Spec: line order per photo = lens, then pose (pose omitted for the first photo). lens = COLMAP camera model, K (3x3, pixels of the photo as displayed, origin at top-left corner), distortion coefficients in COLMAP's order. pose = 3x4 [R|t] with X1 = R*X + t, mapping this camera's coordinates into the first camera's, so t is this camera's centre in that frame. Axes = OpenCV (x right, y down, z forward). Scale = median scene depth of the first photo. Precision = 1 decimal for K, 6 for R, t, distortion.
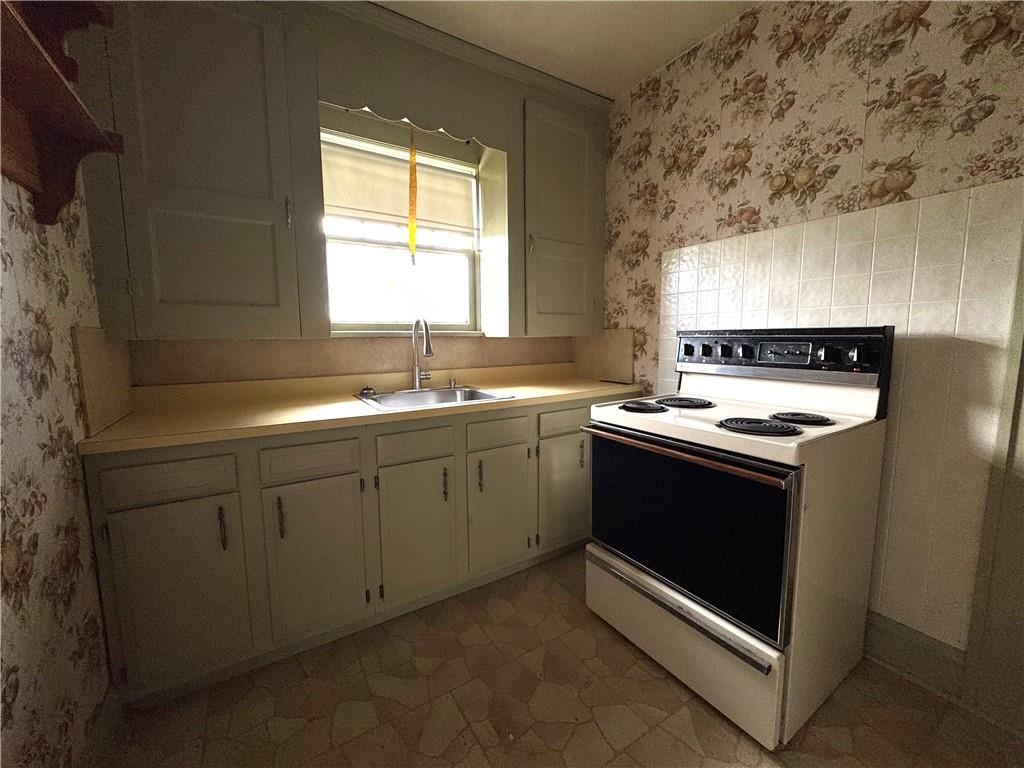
lens RADIAL K [[411.3, 0, 507.7], [0, 411.3, 383.5], [0, 0, 1]] dist [-0.004651, -0.000397]
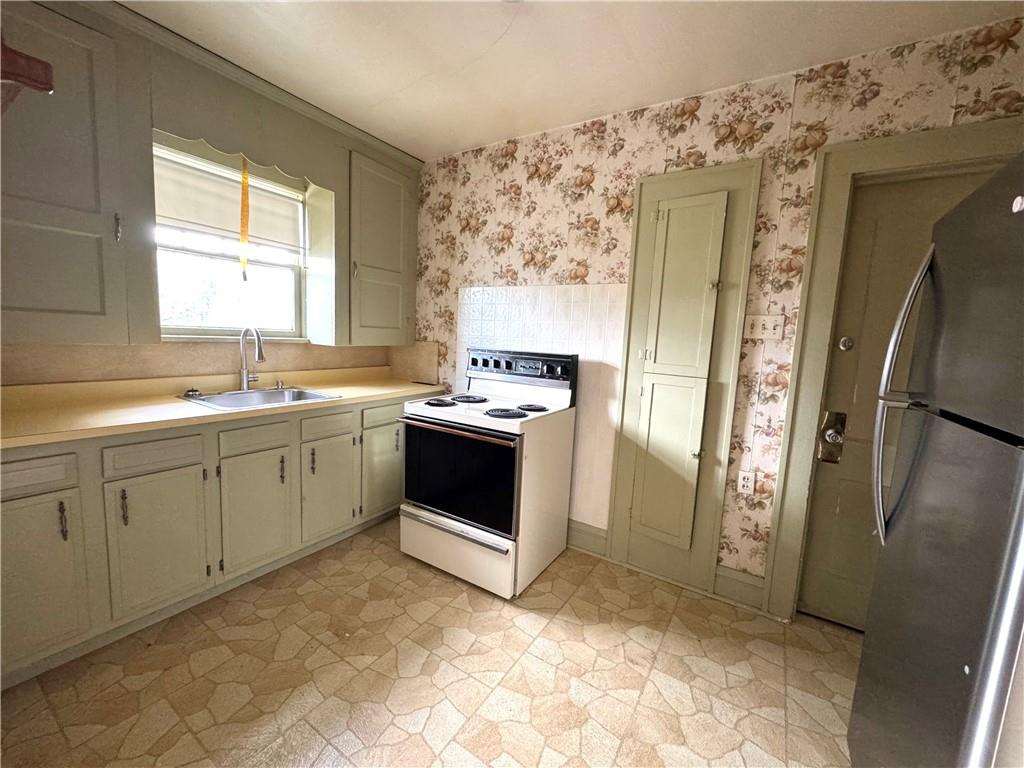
lens RADIAL K [[411.3, 0, 516.2], [0, 411.3, 382.8], [0, 0, 1]] dist [-0.004651, -0.000397]
pose [[0.895363, 0.001942, 0.445333, -0.072982], [-0.006256, 0.999947, 0.008217, -0.024733], [-0.445294, -0.010143, 0.895327, -0.386157]]
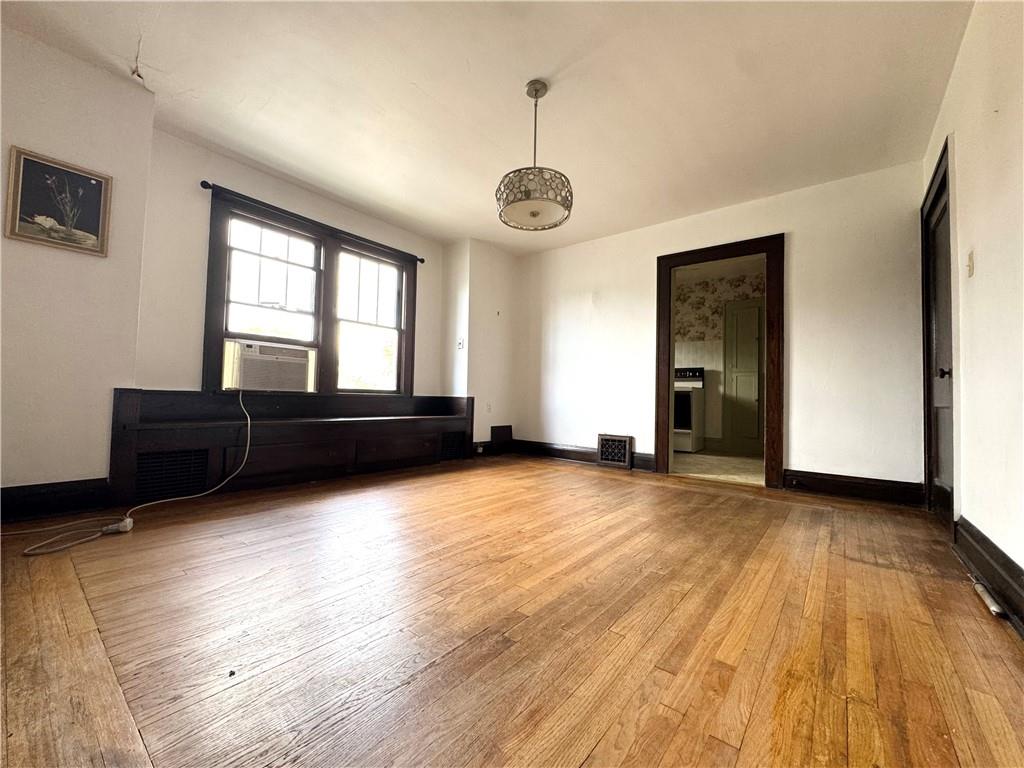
lens RADIAL K [[411.3, 0, 515.5], [0, 411.3, 380.3], [0, 0, 1]] dist [-0.004651, -0.000397]
pose [[0.939751, 0.036219, 0.339935, -2.057606], [0.012130, 0.990213, -0.139036, 0.486163], [-0.341644, 0.134782, 0.930115, -2.011719]]
